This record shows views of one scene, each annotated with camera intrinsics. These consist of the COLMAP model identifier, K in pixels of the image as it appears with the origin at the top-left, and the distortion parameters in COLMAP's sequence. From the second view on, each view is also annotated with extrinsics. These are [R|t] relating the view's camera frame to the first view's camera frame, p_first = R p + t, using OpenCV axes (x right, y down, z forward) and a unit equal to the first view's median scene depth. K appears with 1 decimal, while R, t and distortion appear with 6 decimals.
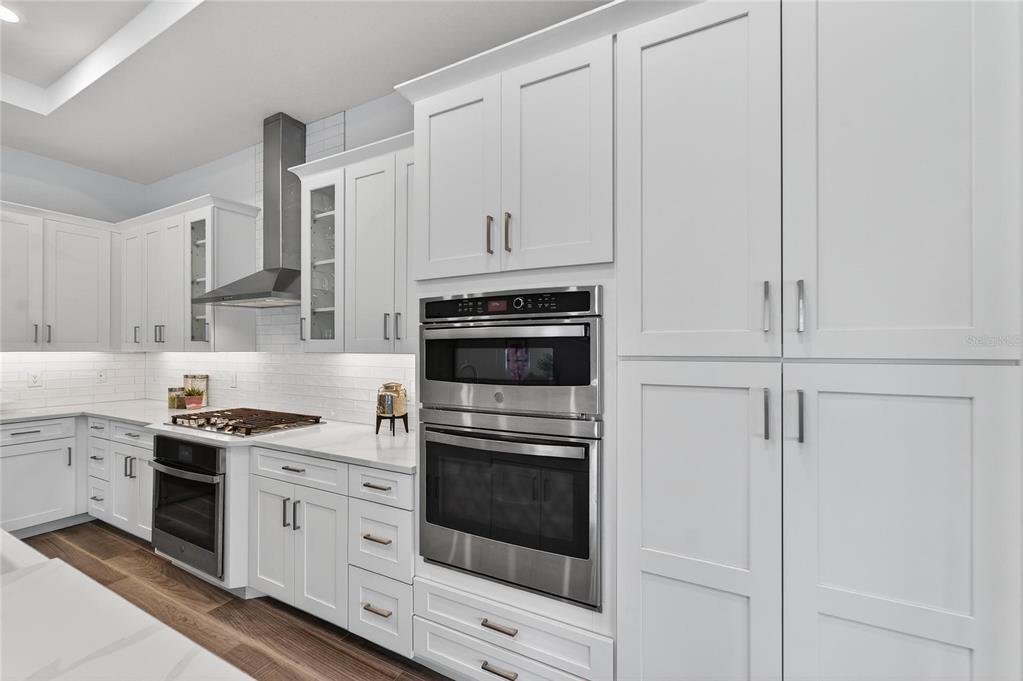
lens RADIAL K [[419.6, 0, 503.1], [0, 419.6, 351.3], [0, 0, 1]] dist [-0.007754, 0.003131]
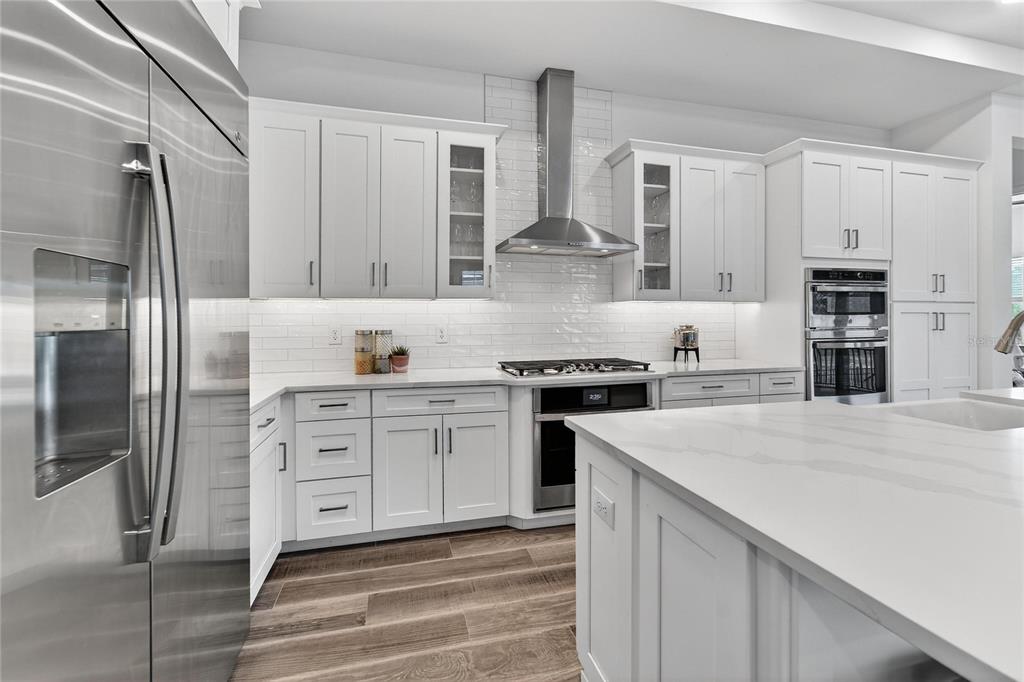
lens RADIAL K [[470.4, 0, 518.5], [0, 470.4, 308.8], [0, 0, 1]] dist [0.022792, 0.000052]
pose [[0.726215, 0.001374, 0.687467, -1.732527], [0.003193, 0.999980, -0.005372, 0.034851], [-0.687461, 0.006097, 0.726196, 0.290904]]
